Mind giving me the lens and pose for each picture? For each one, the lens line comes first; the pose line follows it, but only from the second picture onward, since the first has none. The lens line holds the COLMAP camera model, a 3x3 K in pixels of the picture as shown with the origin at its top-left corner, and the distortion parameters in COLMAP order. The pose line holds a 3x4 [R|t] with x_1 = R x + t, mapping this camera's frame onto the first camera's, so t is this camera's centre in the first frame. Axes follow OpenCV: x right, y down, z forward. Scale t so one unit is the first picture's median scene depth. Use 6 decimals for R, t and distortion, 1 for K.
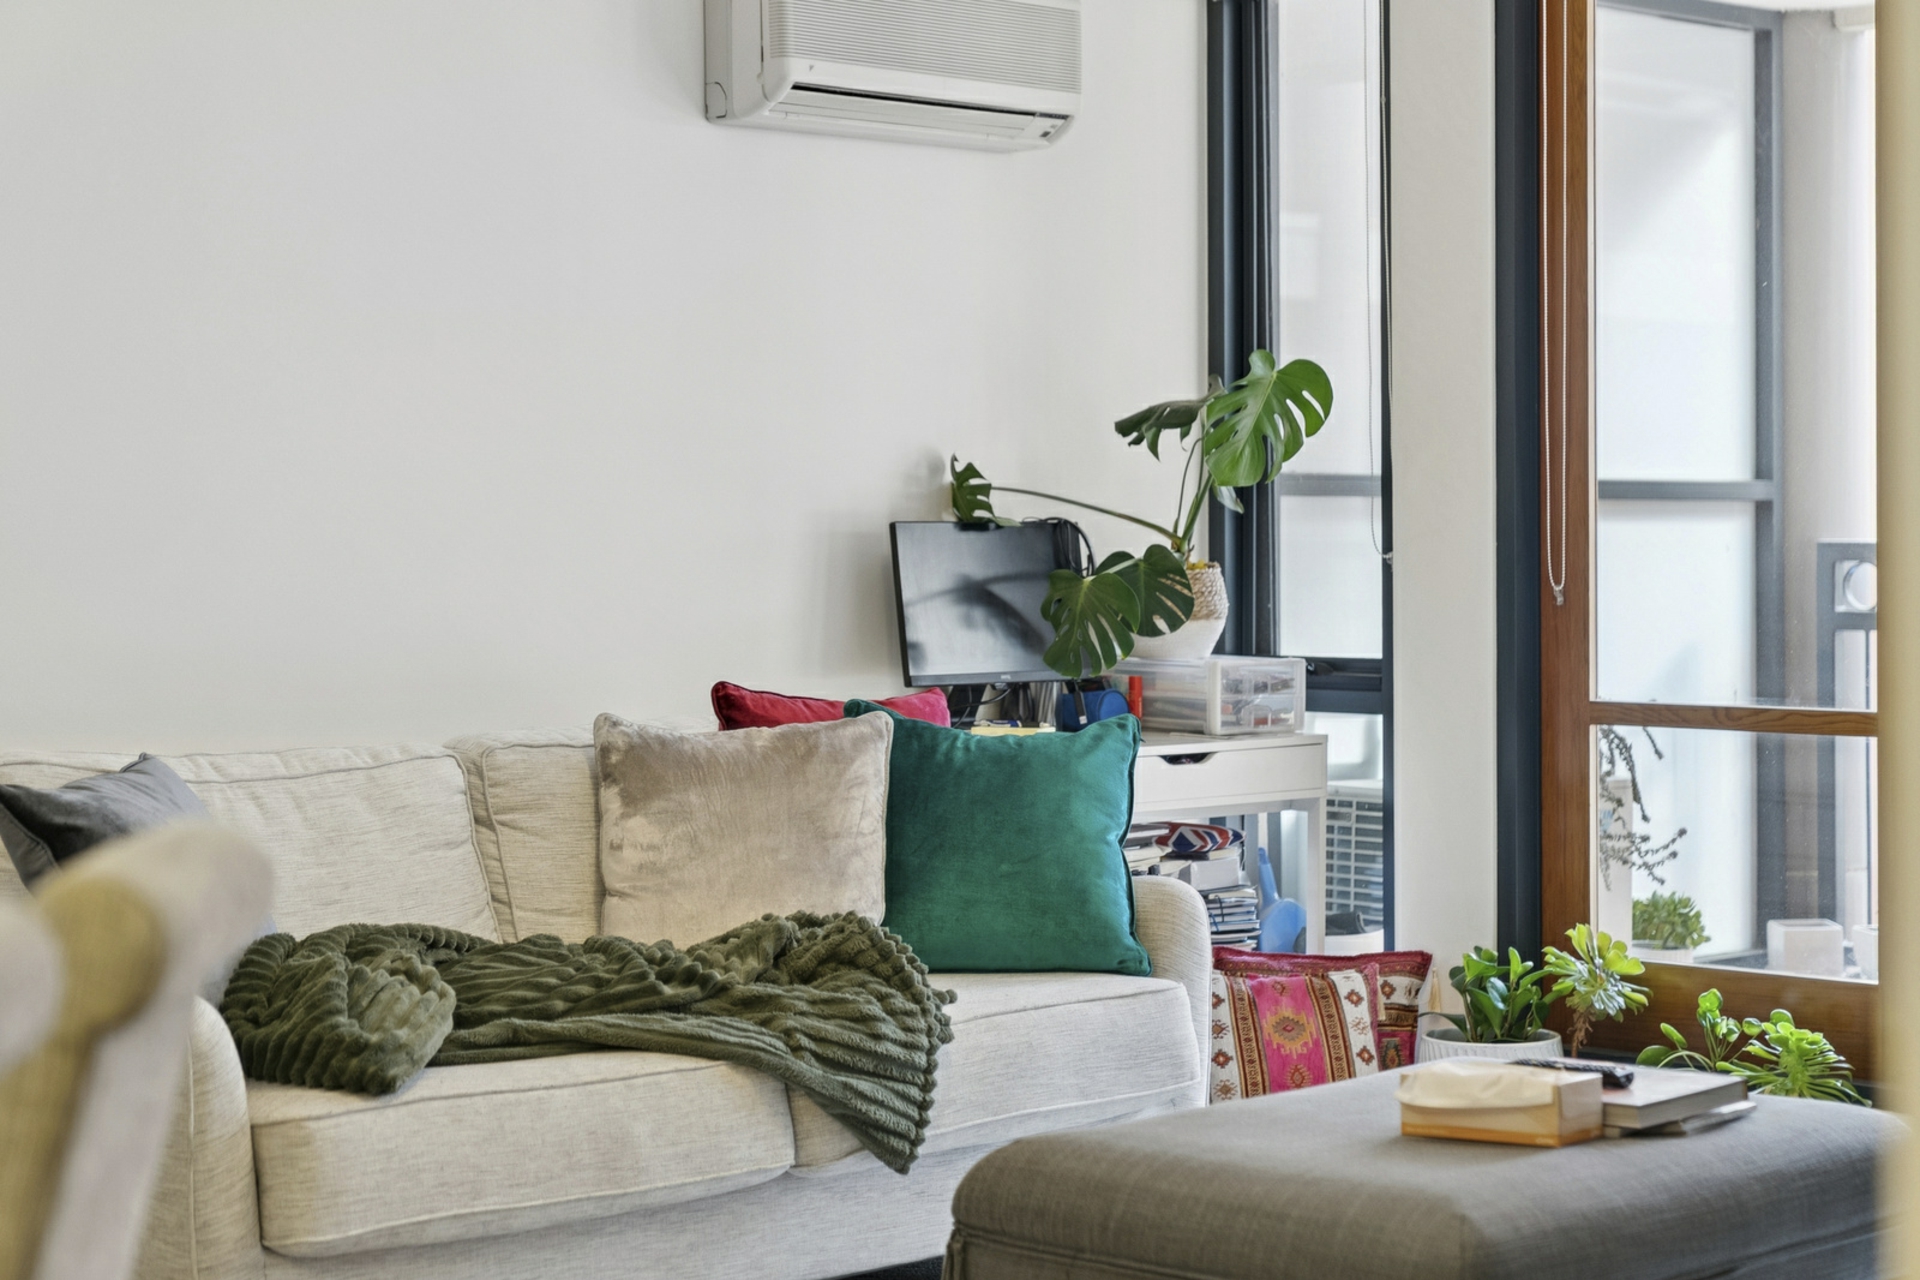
lens RADIAL K [[3643.7, 0, 960.0], [0, 3643.7, 640.0], [0, 0, 1]] dist [0.156834, -0.059561]
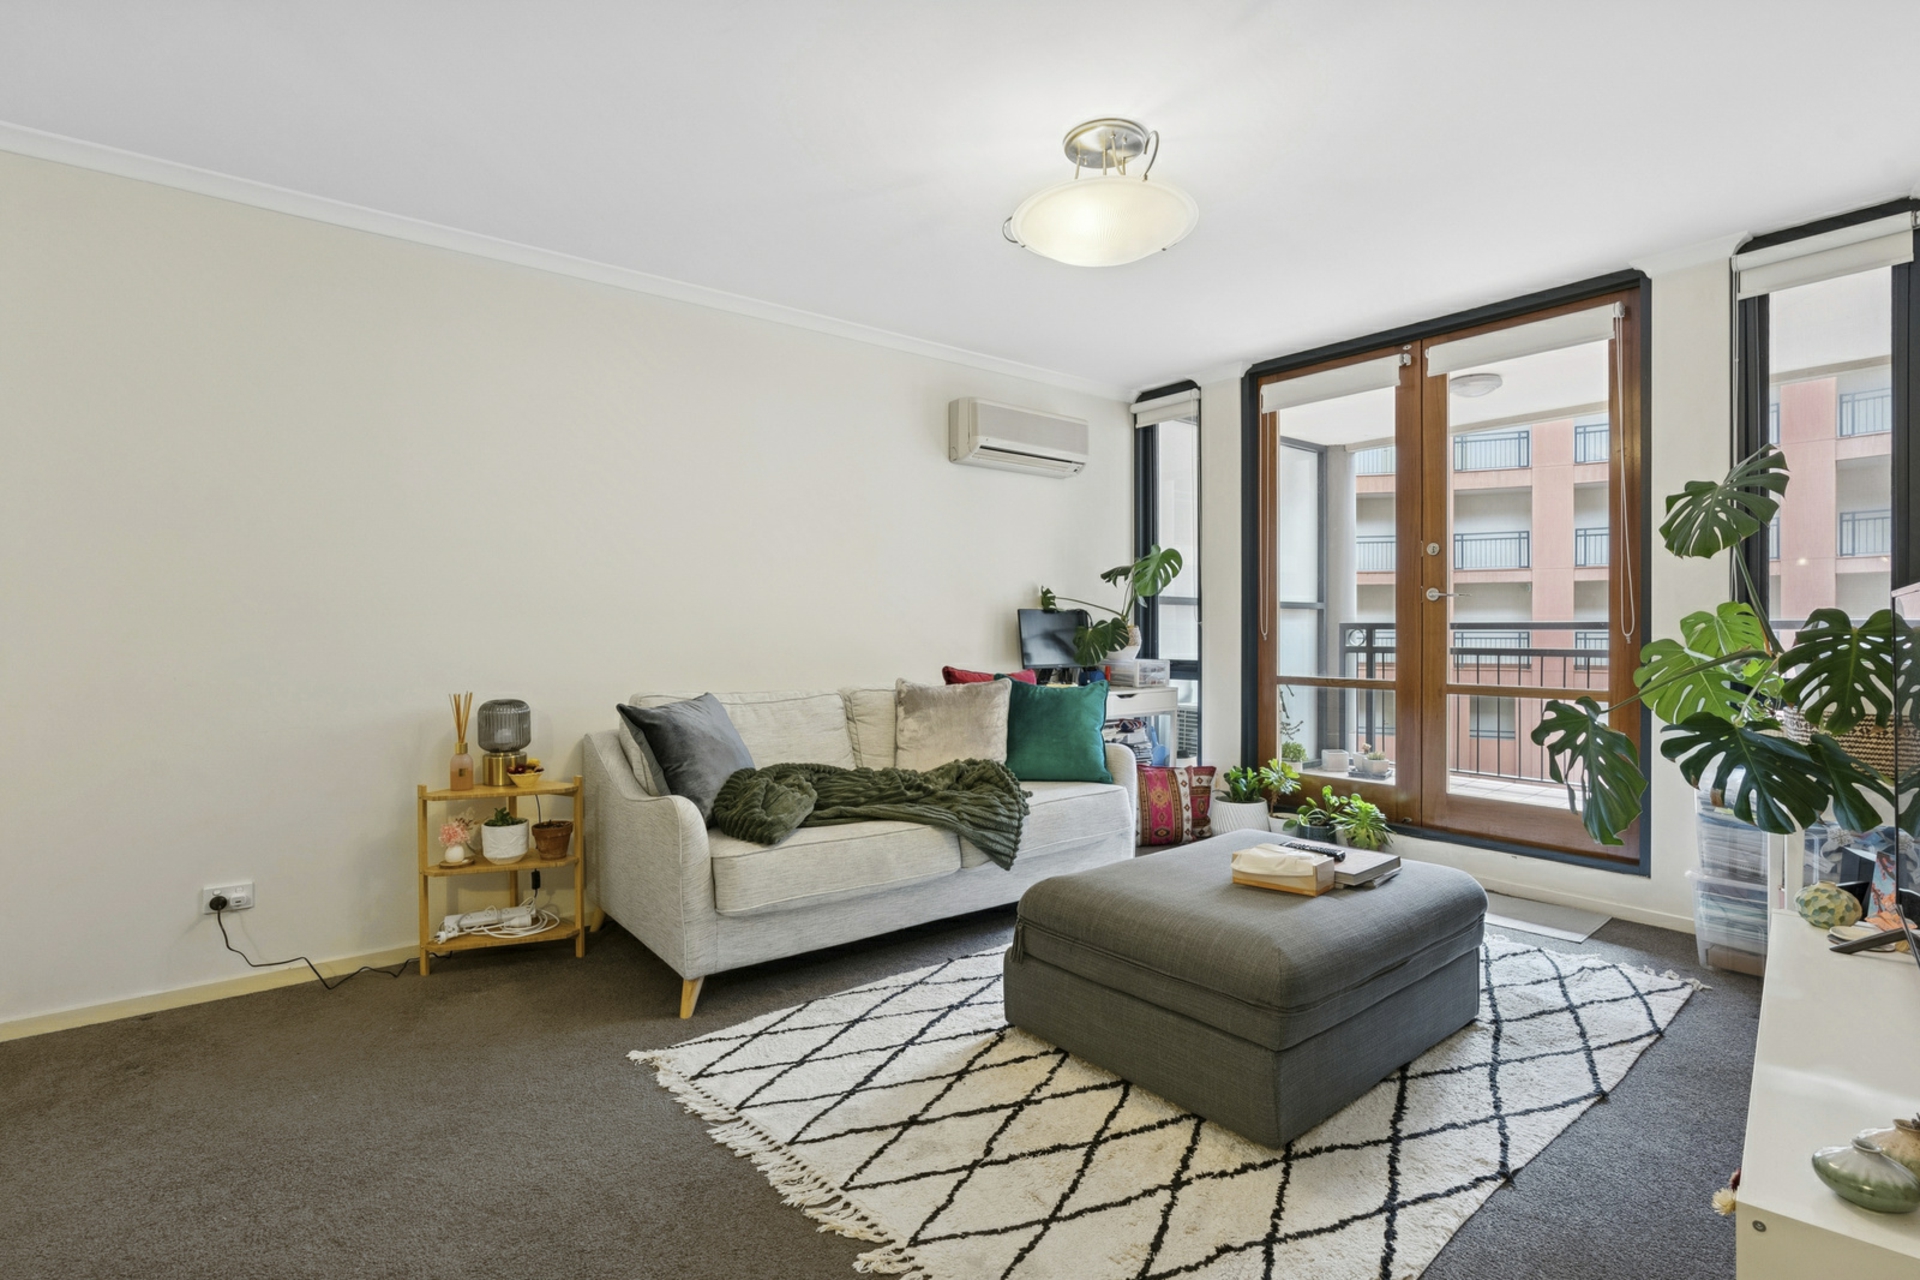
lens RADIAL K [[935.3, 0, 962.3], [0, 935.3, 650.6], [0, 0, 1]] dist [-0.000260, 0.000133]
pose [[0.994107, 0.003936, -0.108329, 0.018200], [-0.004924, 0.999949, -0.008849, 0.006177], [0.108289, 0.009330, 0.994076, 0.336574]]
